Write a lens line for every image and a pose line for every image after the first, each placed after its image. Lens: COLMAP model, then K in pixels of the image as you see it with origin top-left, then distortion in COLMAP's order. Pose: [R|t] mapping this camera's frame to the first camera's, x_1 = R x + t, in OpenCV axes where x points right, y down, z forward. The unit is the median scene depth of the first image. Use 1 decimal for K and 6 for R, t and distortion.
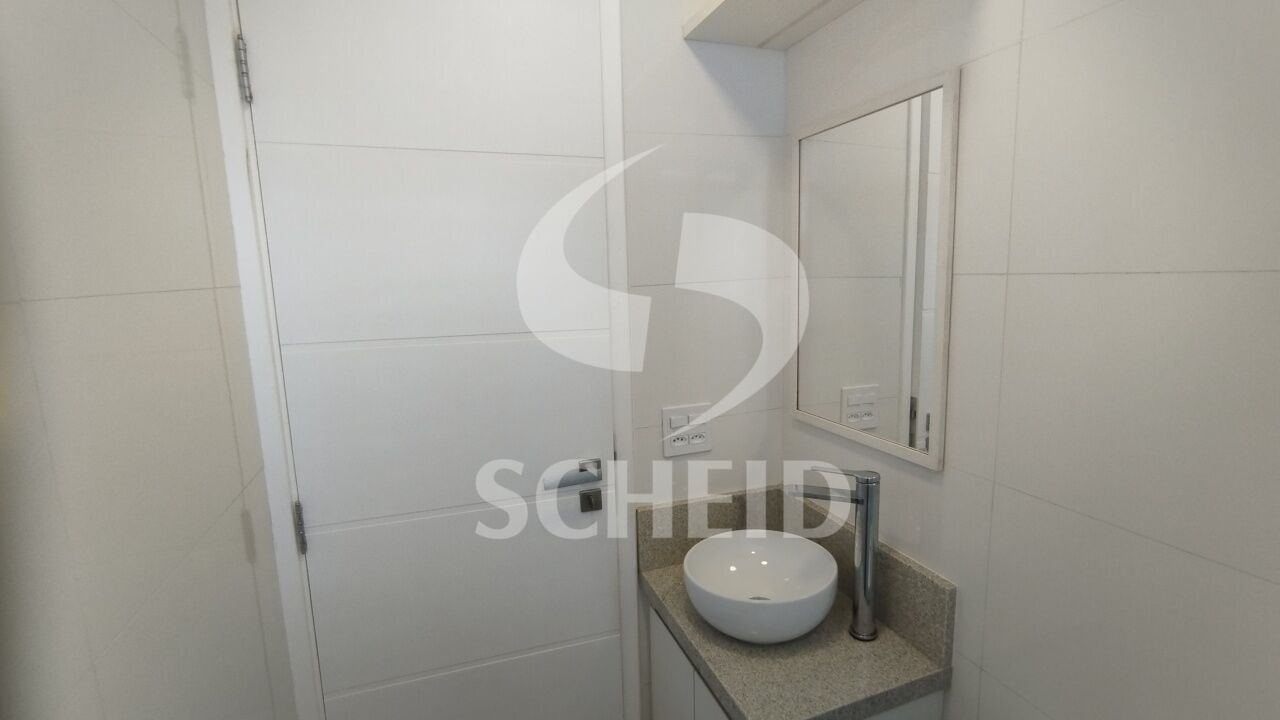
lens RADIAL K [[610.8, 0, 647.5], [0, 610.8, 362.1], [0, 0, 1]] dist [-0.005032, -0.001196]
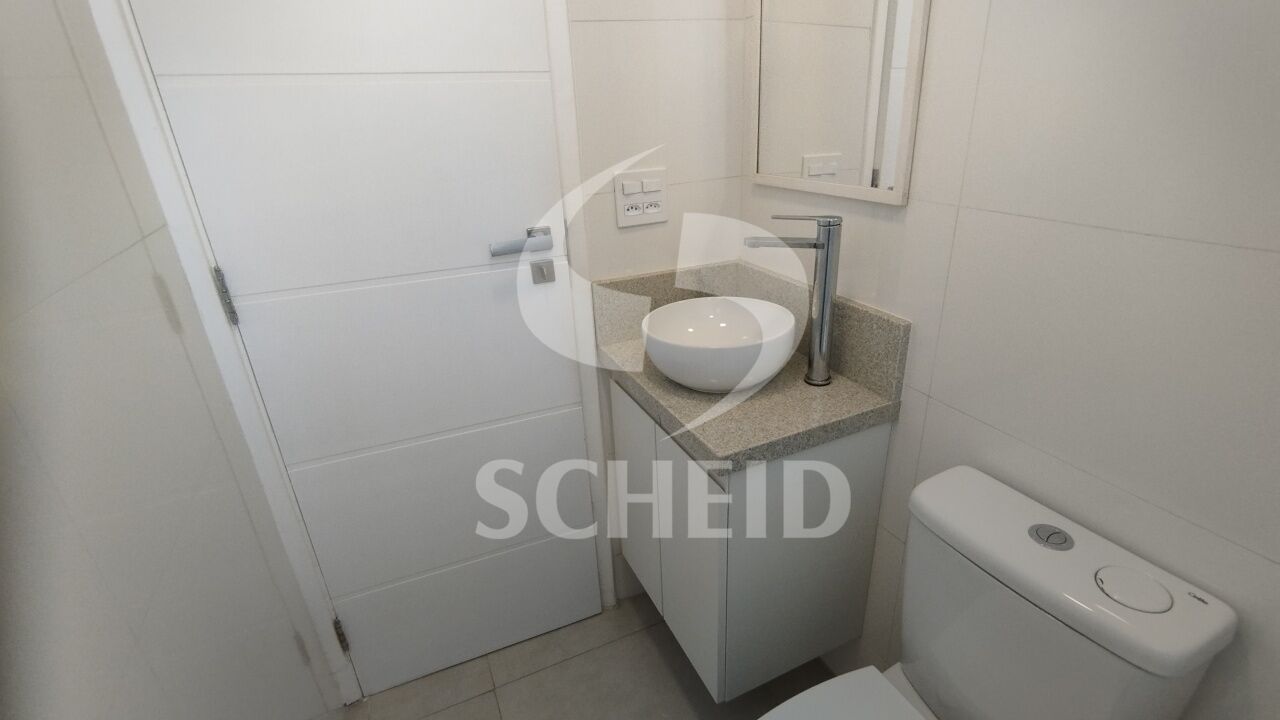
lens RADIAL K [[610.8, 0, 647.5], [0, 610.8, 362.1], [0, 0, 1]] dist [-0.005032, -0.001196]
pose [[0.996750, -0.047384, 0.065140, 0.001776], [0.029439, 0.967024, 0.252976, 0.151816], [-0.074979, -0.250237, 0.965277, 0.036487]]
